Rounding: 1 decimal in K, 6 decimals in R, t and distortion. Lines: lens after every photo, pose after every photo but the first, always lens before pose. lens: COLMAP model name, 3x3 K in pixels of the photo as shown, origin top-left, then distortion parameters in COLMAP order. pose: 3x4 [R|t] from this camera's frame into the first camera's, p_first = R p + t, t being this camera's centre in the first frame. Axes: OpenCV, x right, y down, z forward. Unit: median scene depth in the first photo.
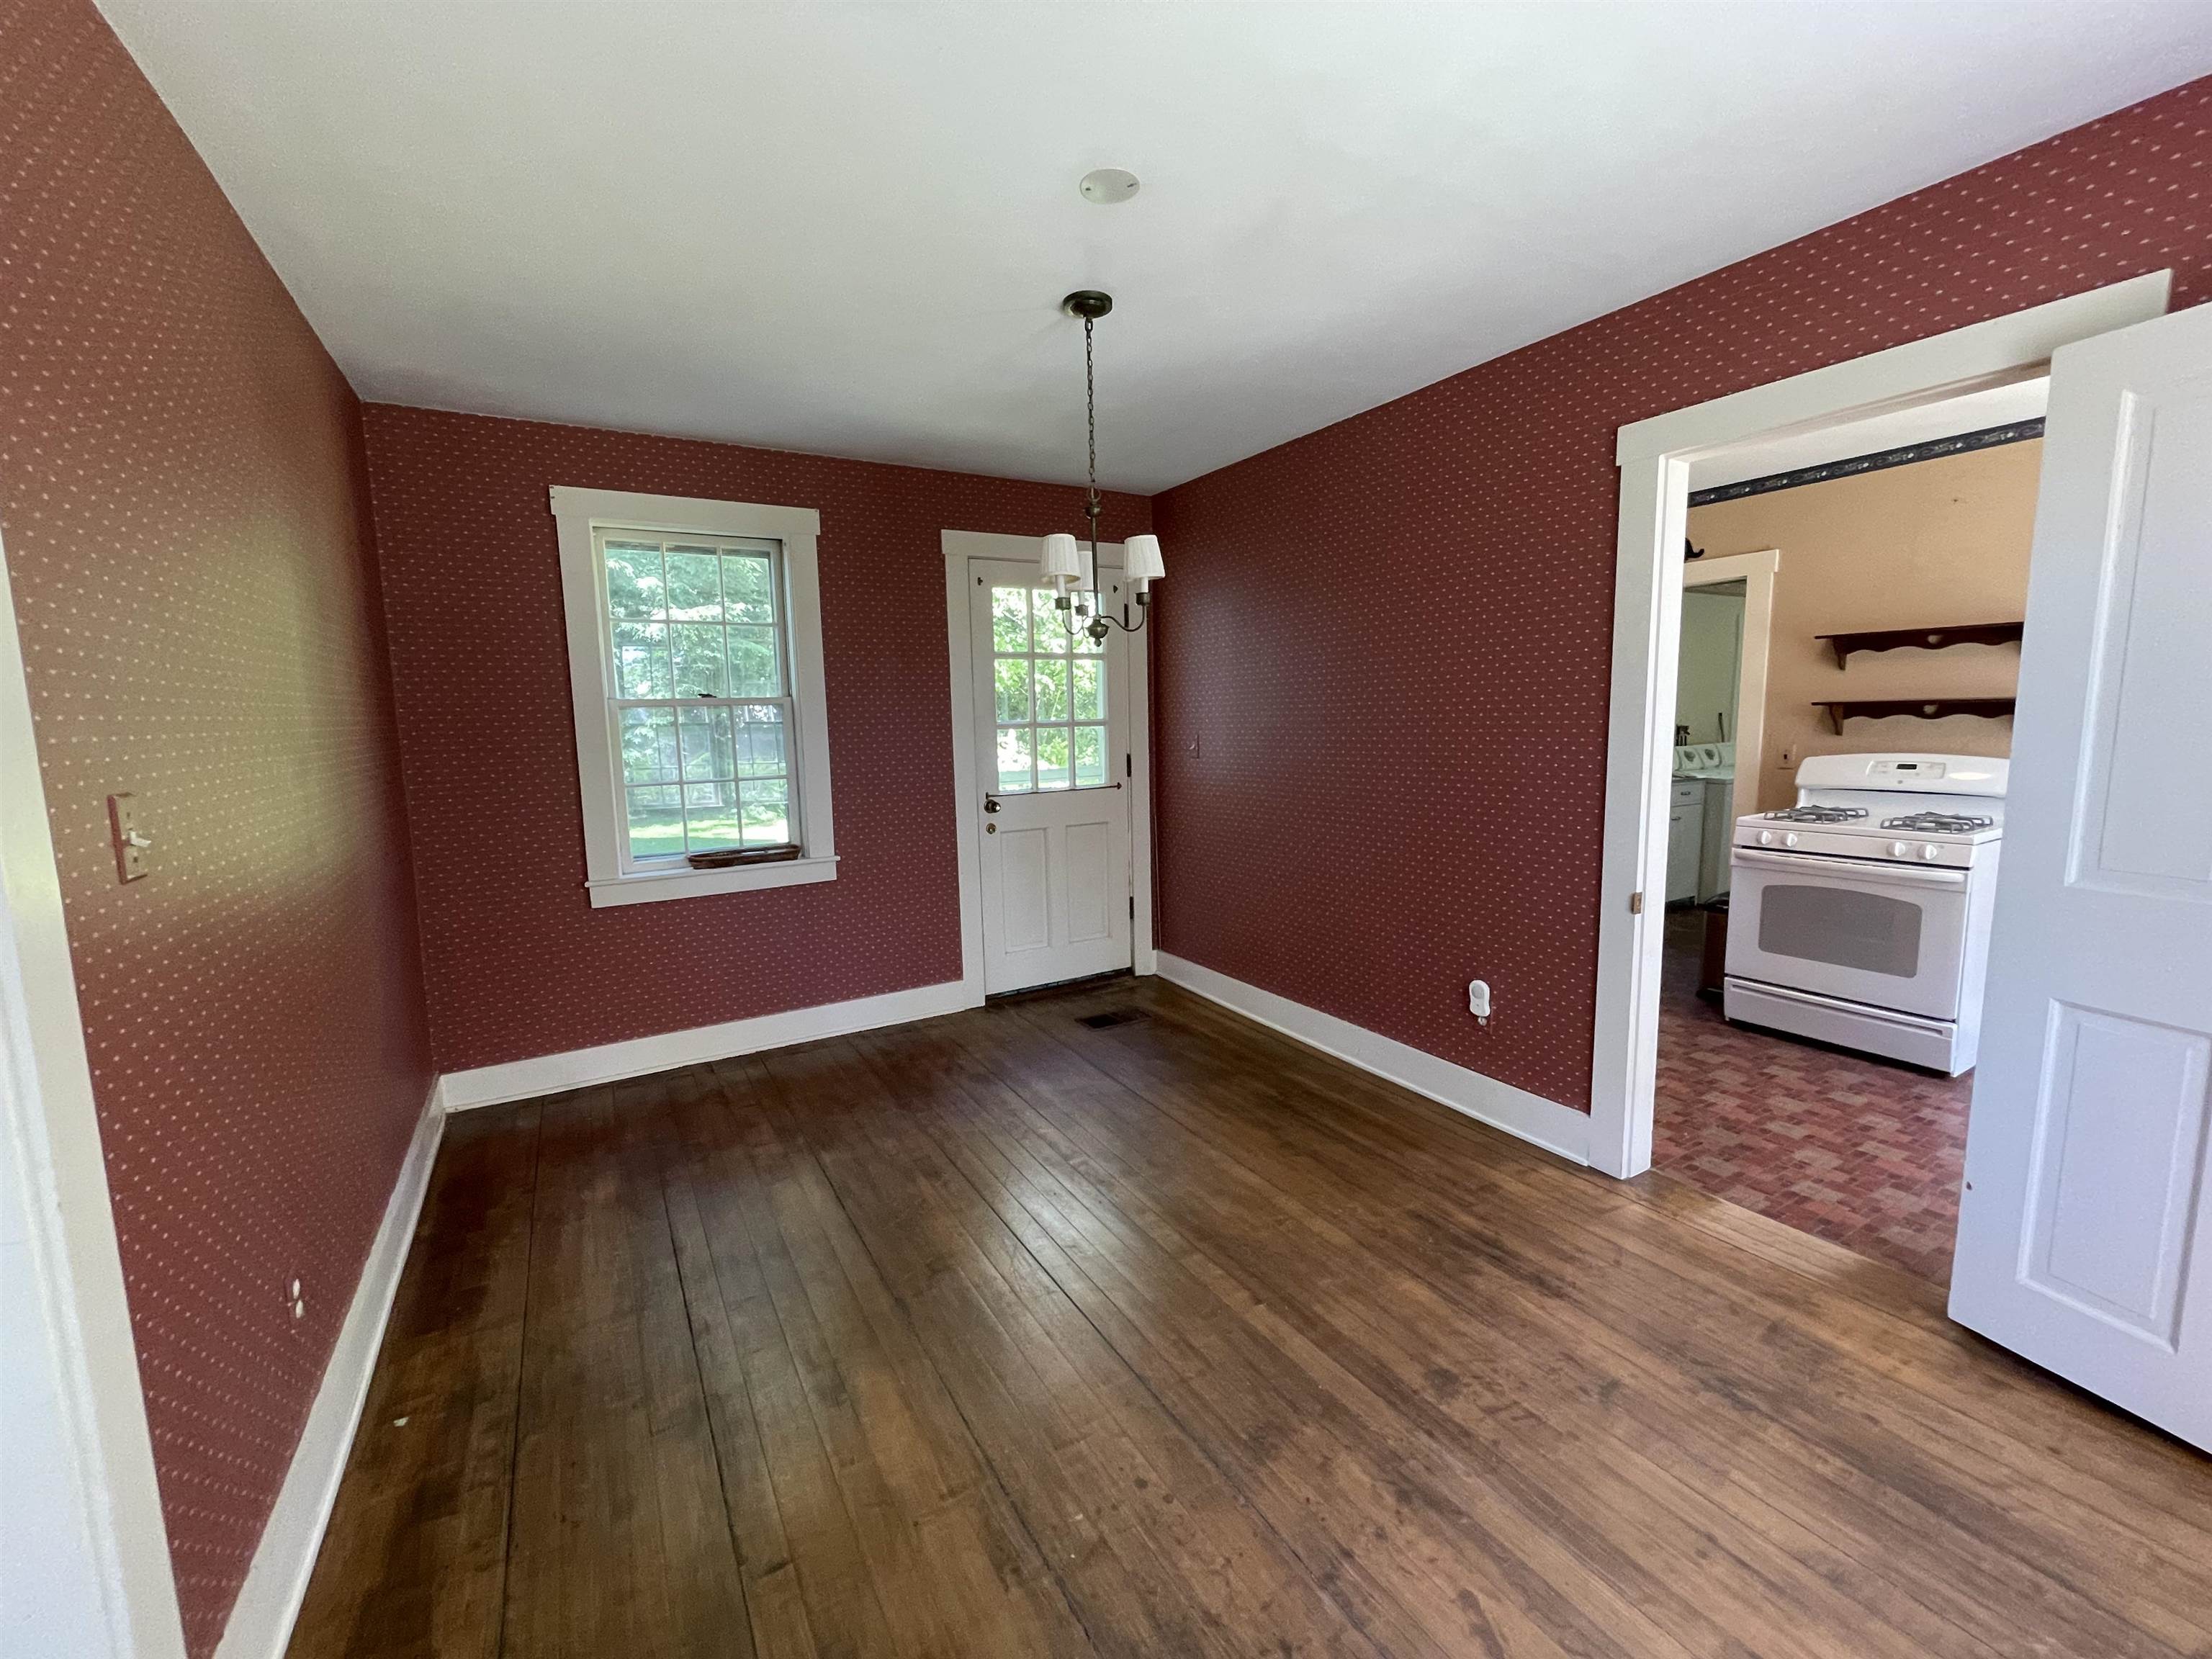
lens RADIAL K [[888.2, 0, 1099.2], [0, 888.2, 829.2], [0, 0, 1]] dist [0.002702, -0.000139]
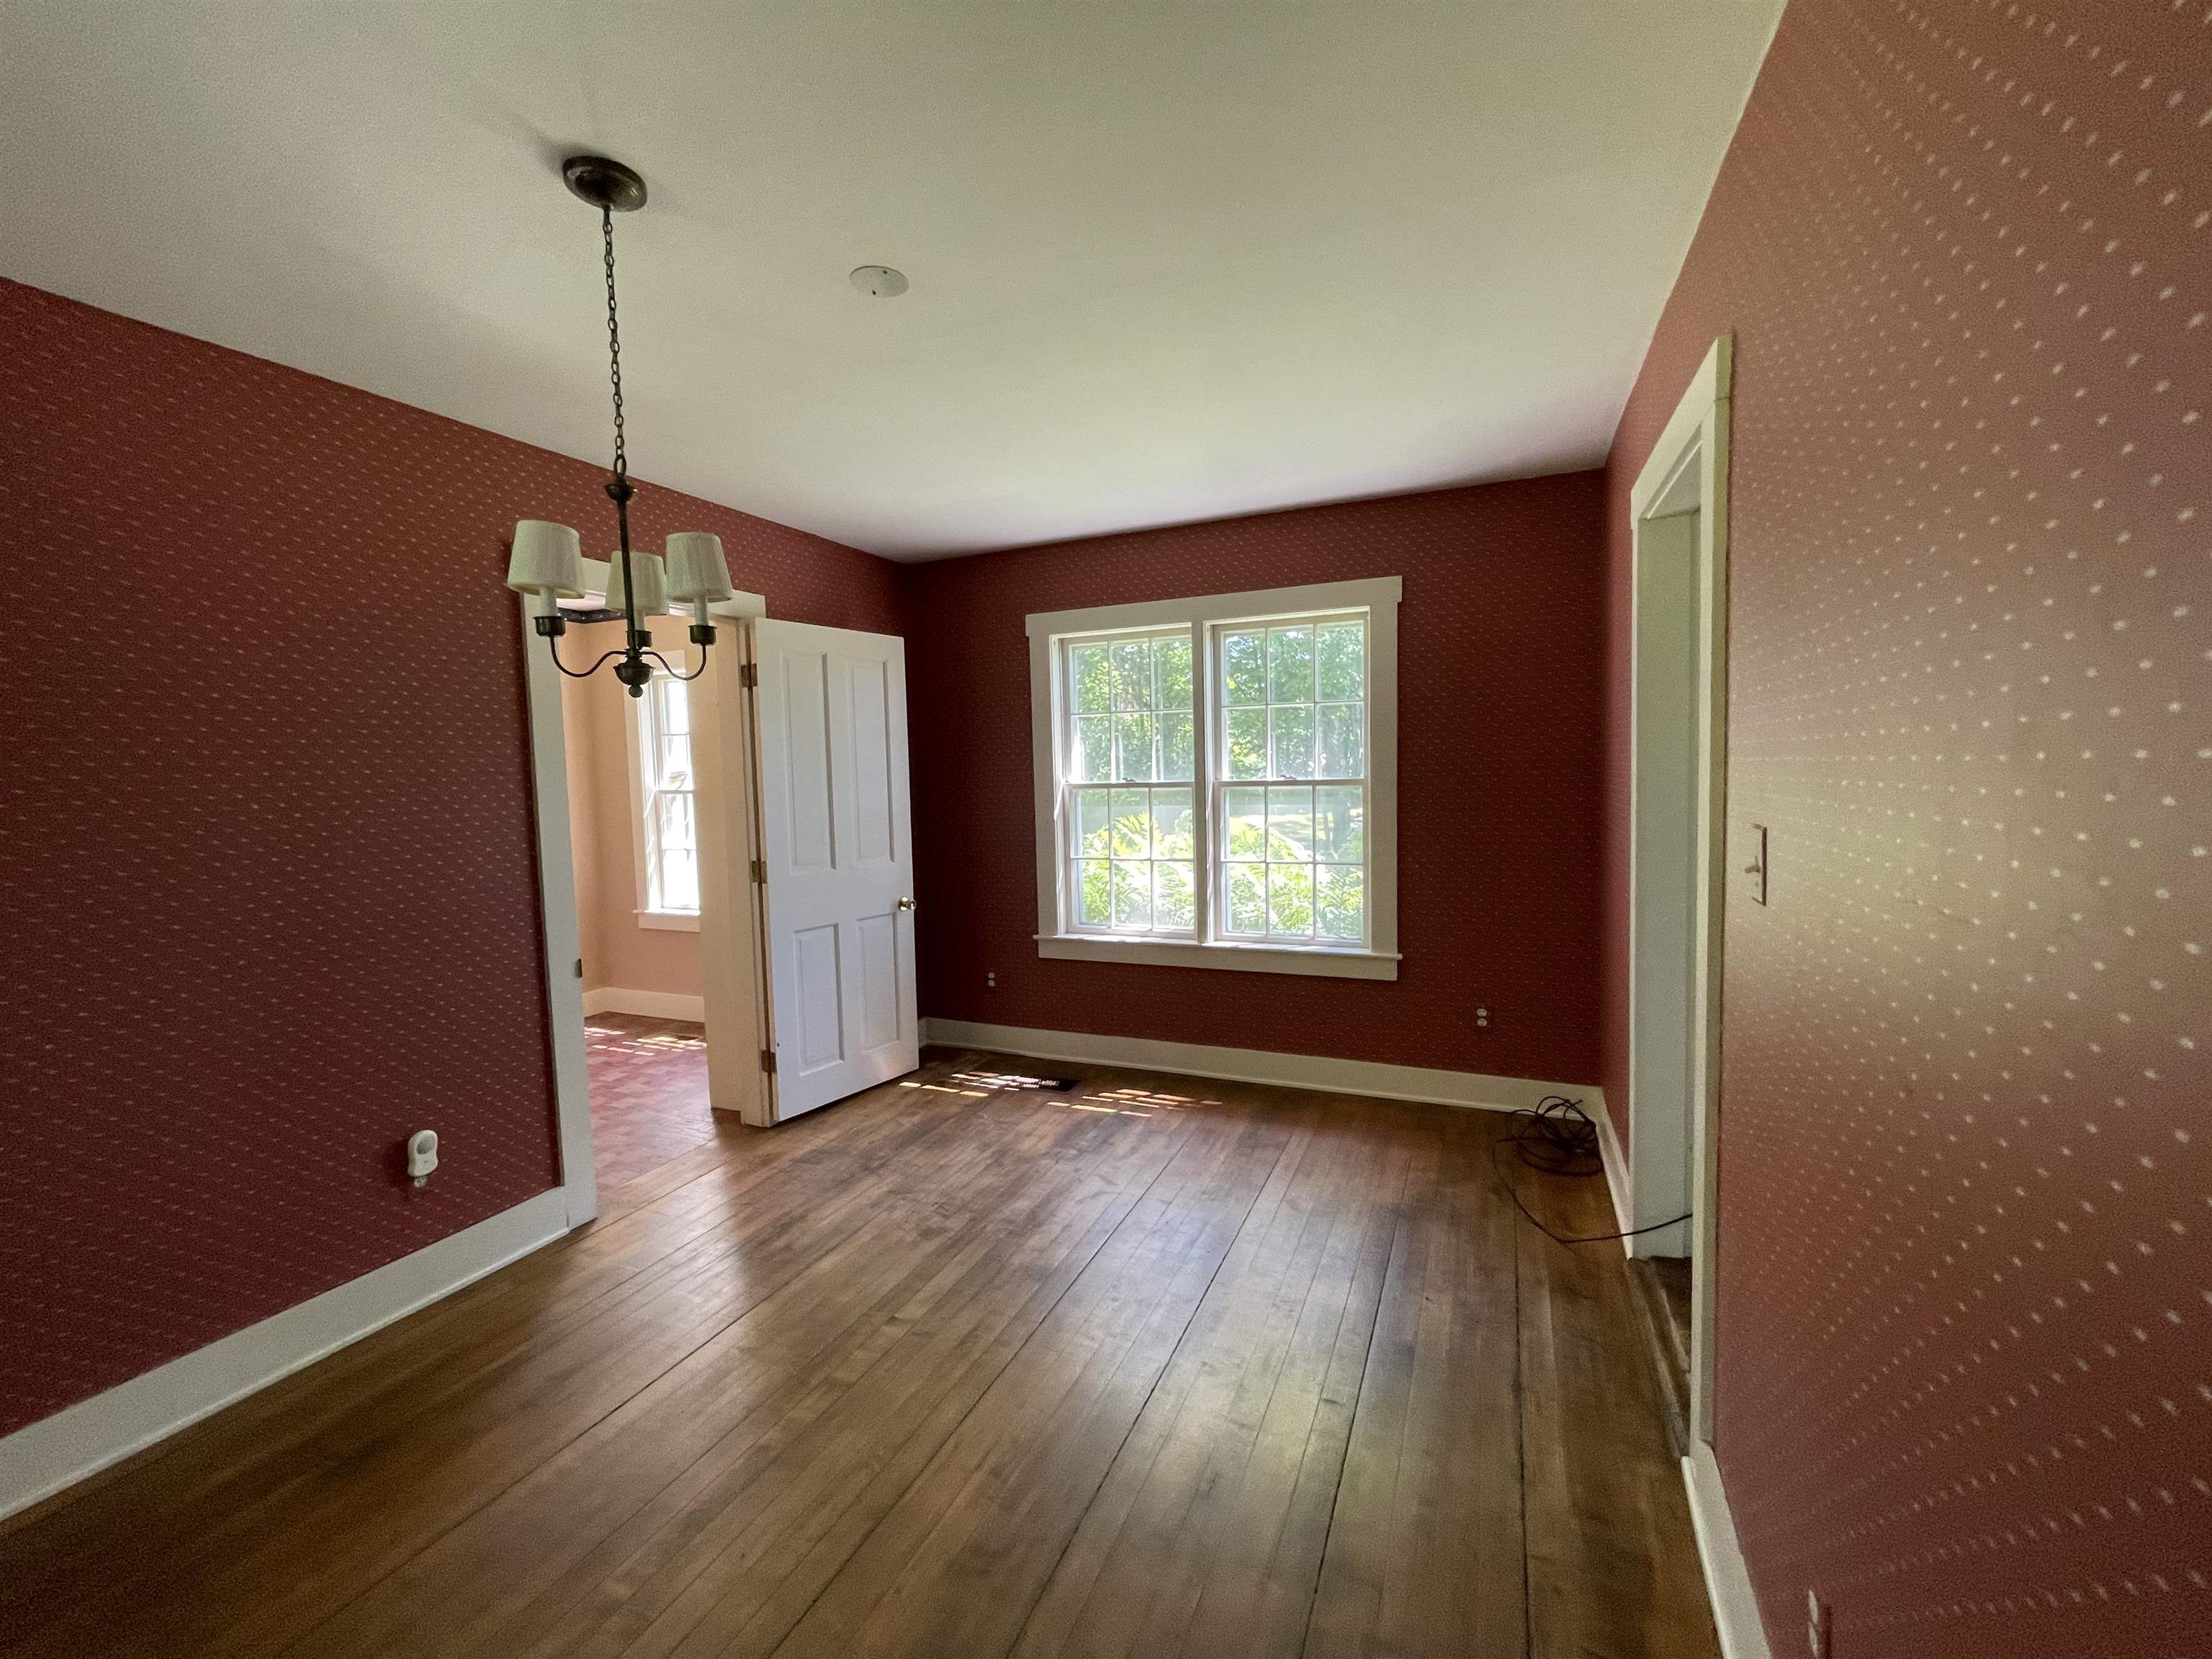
lens RADIAL K [[888.2, 0, 1112.2], [0, 888.2, 833.6], [0, 0, 1]] dist [0.002702, -0.000139]
pose [[-0.584876, -0.021685, 0.810833, -0.890658], [0.144363, 0.980900, 0.130366, -0.168108], [-0.798172, 0.193302, -0.570574, 1.341012]]
